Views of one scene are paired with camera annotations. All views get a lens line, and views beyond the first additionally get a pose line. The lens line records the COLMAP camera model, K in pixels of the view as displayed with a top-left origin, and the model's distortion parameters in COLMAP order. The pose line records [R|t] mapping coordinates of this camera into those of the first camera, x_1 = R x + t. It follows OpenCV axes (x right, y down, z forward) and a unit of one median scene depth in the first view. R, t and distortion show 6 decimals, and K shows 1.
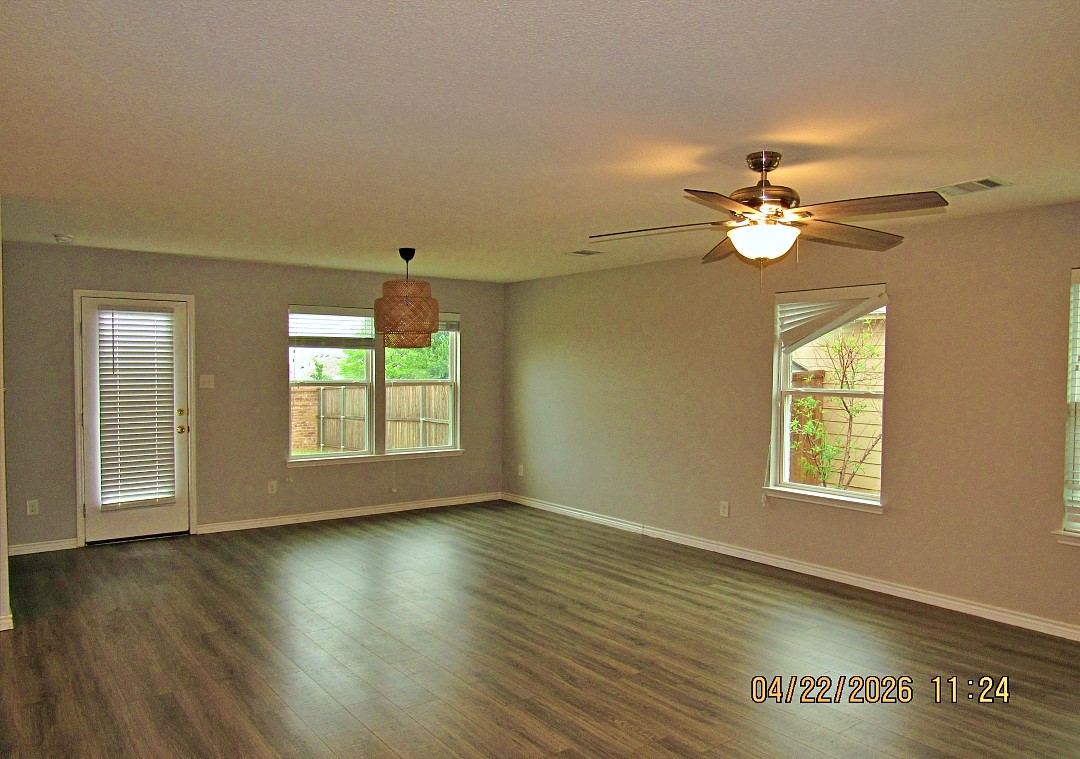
lens RADIAL K [[784.5, 0, 536.6], [0, 784.5, 379.4], [0, 0, 1]] dist [-0.008748, -0.005722]
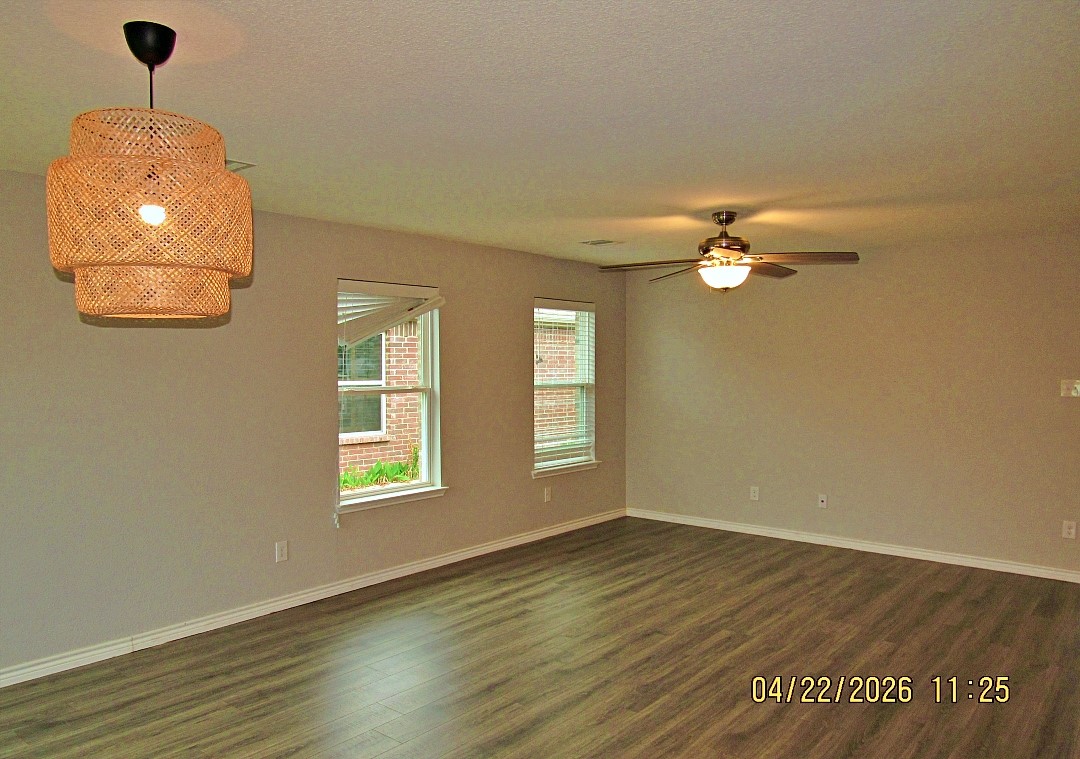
lens RADIAL K [[784.5, 0, 557.1], [0, 784.5, 379.2], [0, 0, 1]] dist [-0.008748, -0.005722]
pose [[-0.246685, -0.033559, 0.968515, -0.781500], [0.011846, 0.999221, 0.037640, -0.038492], [-0.969023, 0.020758, -0.246095, 1.288641]]
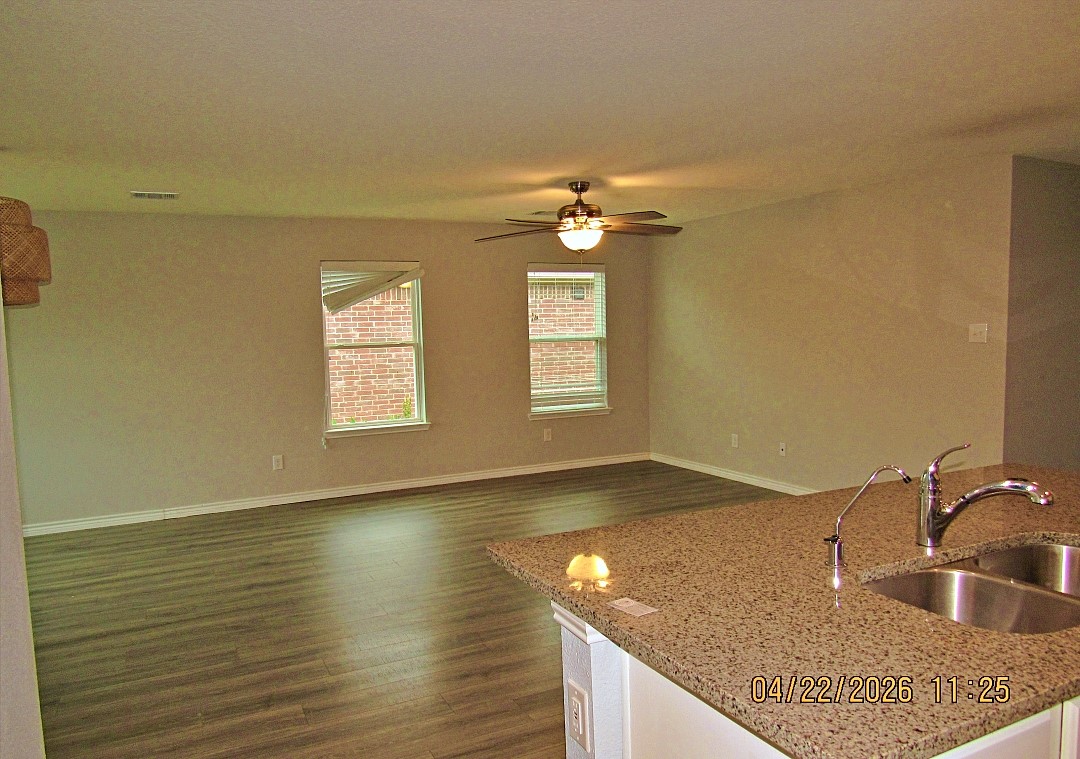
lens RADIAL K [[784.5, 0, 547.4], [0, 784.5, 378.0], [0, 0, 1]] dist [-0.008748, -0.005722]
pose [[0.172920, -0.082801, 0.981449, -1.011054], [0.044128, 0.996111, 0.076263, -0.017078], [-0.983947, 0.030122, 0.175901, 0.630448]]
